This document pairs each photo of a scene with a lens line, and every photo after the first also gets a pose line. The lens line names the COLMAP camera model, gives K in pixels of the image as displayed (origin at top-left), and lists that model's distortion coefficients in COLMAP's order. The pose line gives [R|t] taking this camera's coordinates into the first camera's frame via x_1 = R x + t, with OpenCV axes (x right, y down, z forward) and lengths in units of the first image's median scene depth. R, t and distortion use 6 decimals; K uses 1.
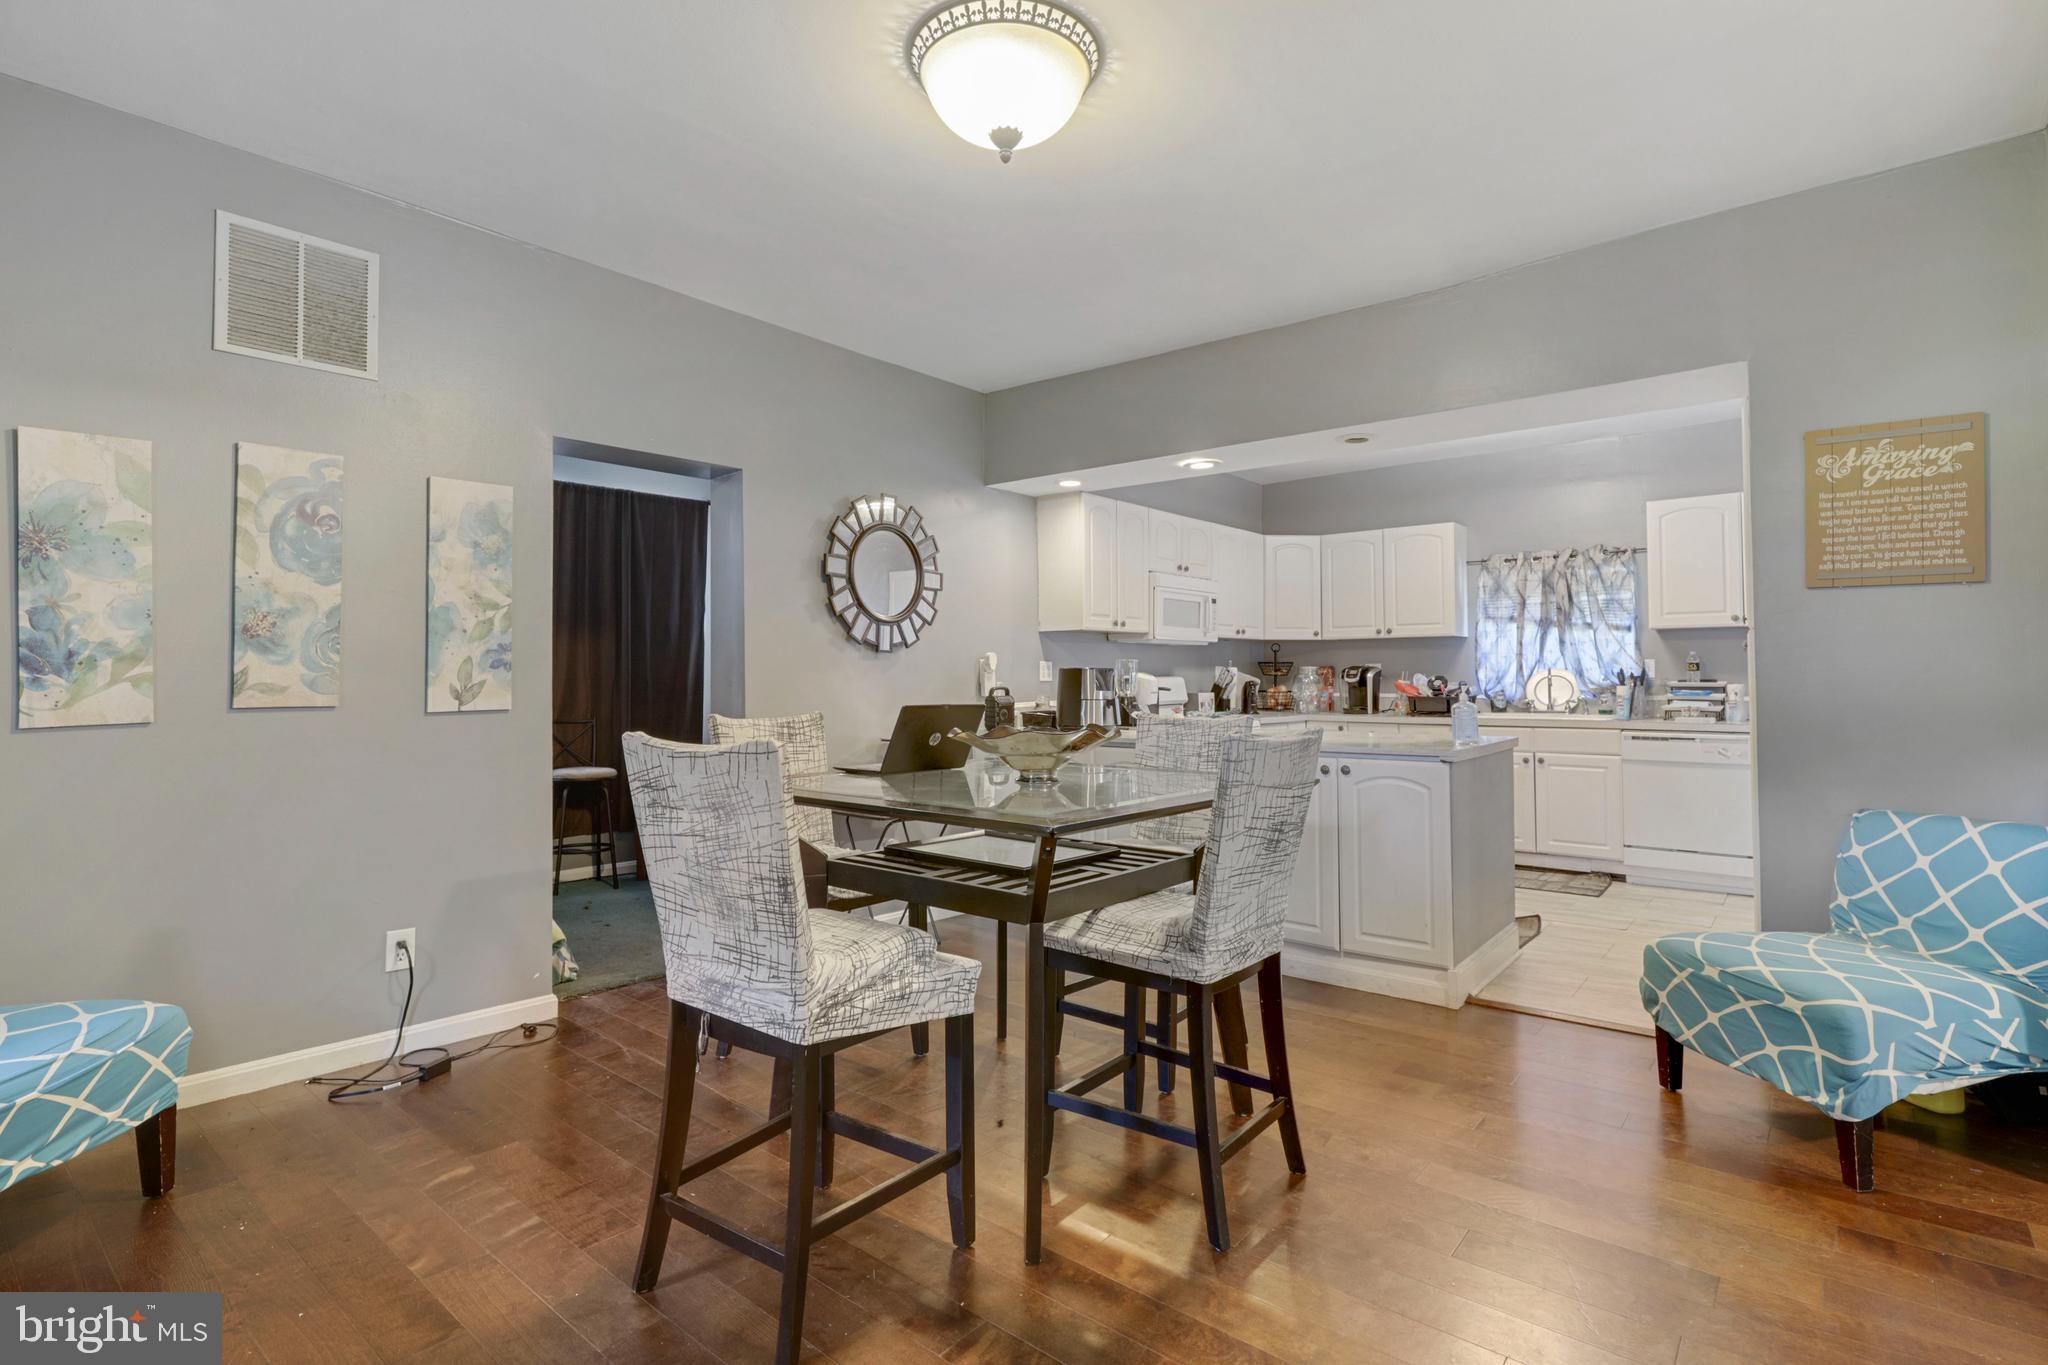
lens RADIAL K [[985.8, 0, 1017.8], [0, 985.8, 668.5], [0, 0, 1]] dist [-0.002122, -0.000348]
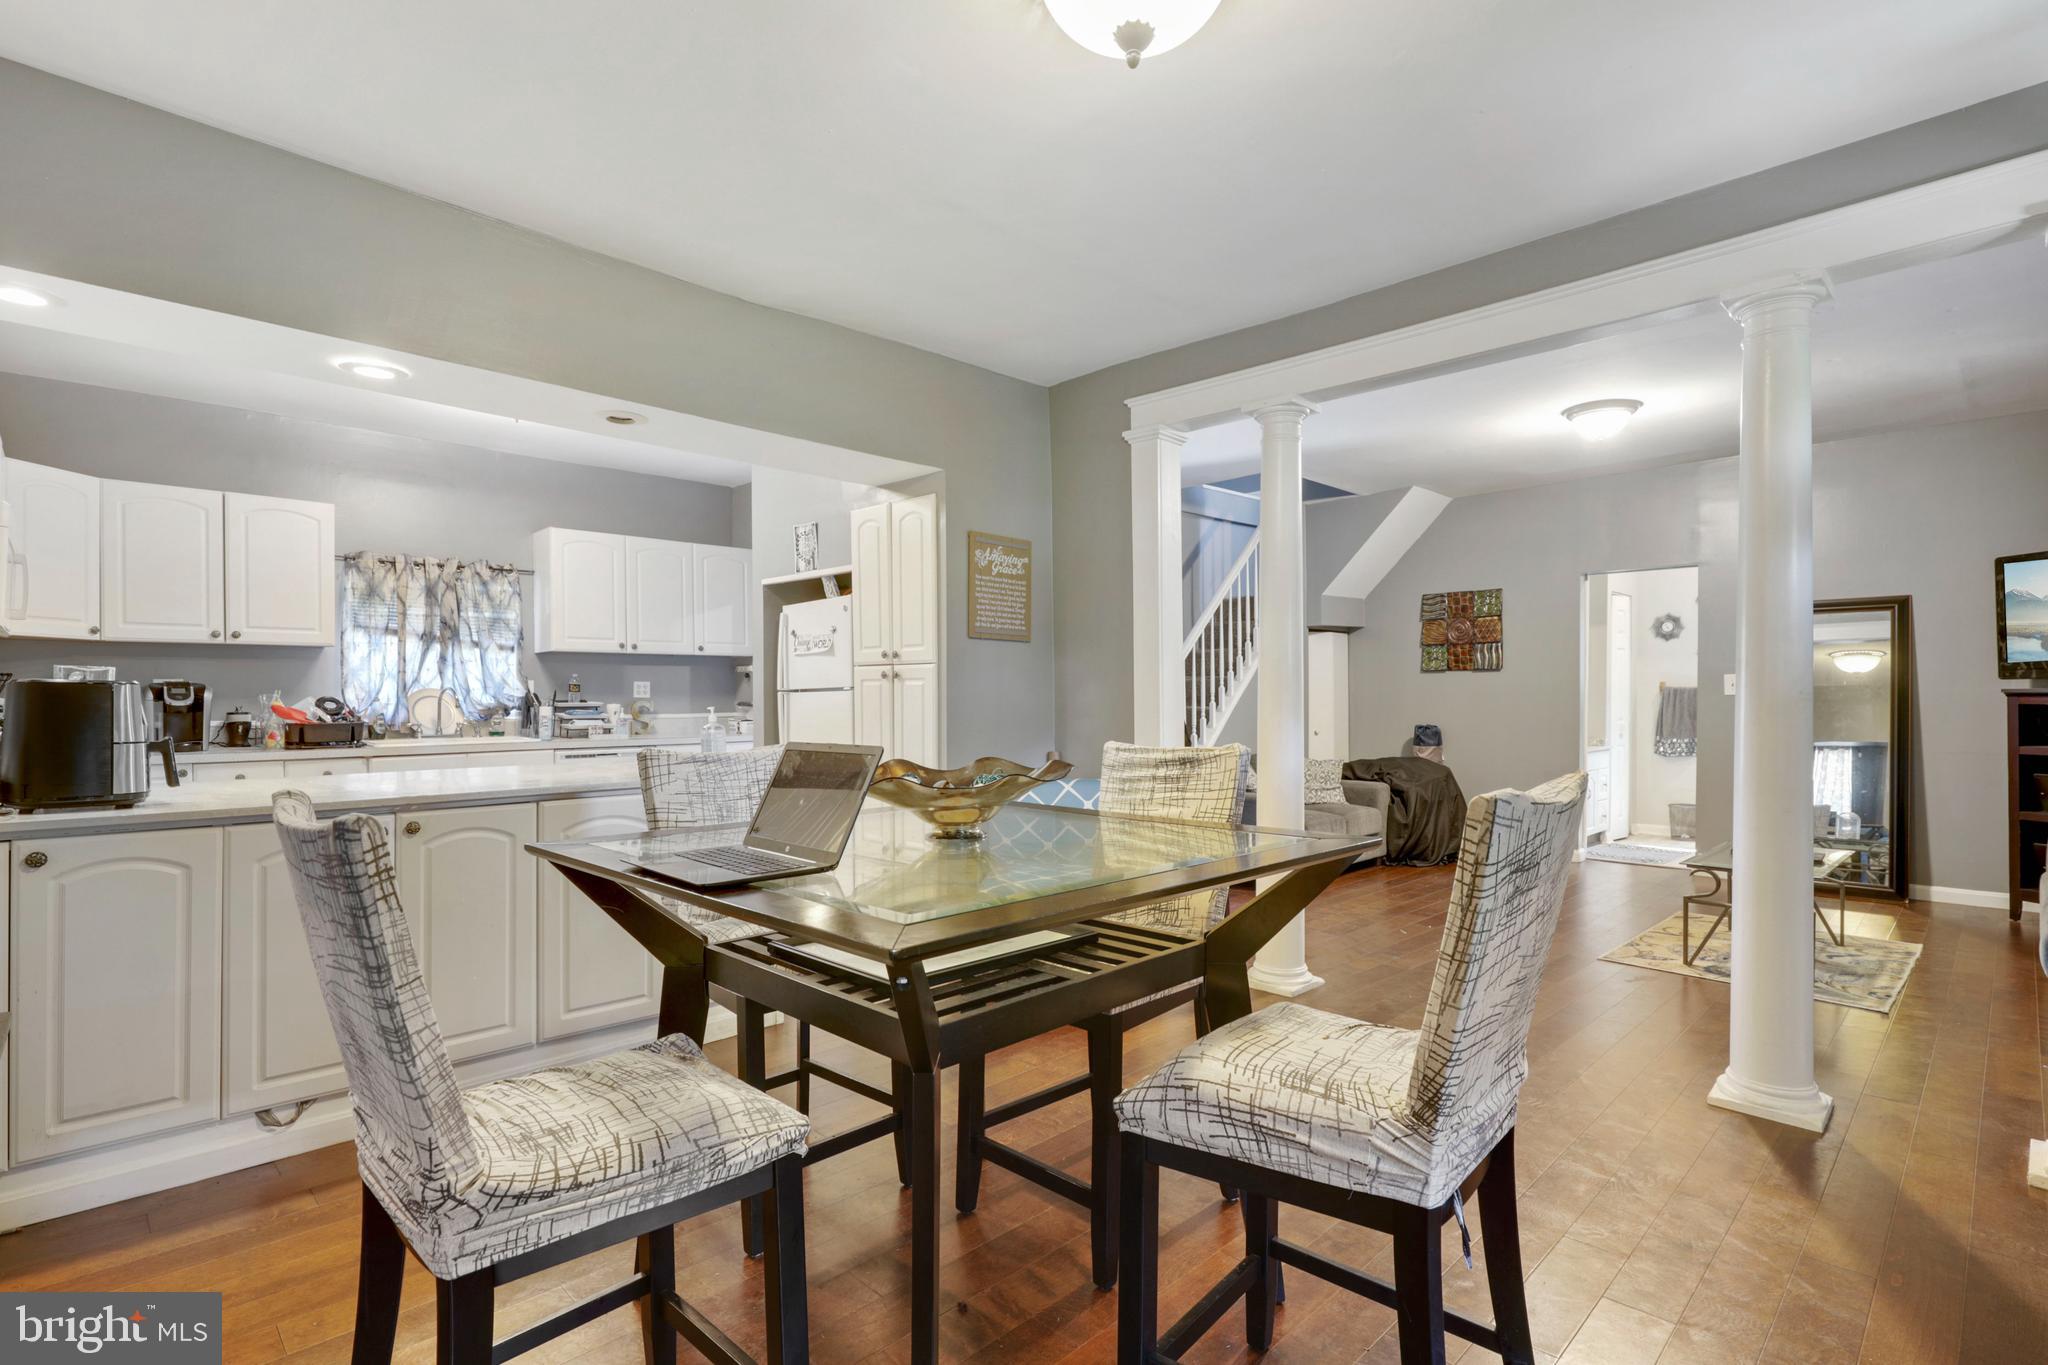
lens RADIAL K [[985.8, 0, 1017.9], [0, 985.8, 695.5], [0, 0, 1]] dist [-0.002122, -0.000348]
pose [[0.089771, 0.003031, 0.995958, -0.312313], [-0.009946, 0.999948, -0.002146, 0.003147], [-0.995913, -0.009713, 0.089796, 0.385371]]
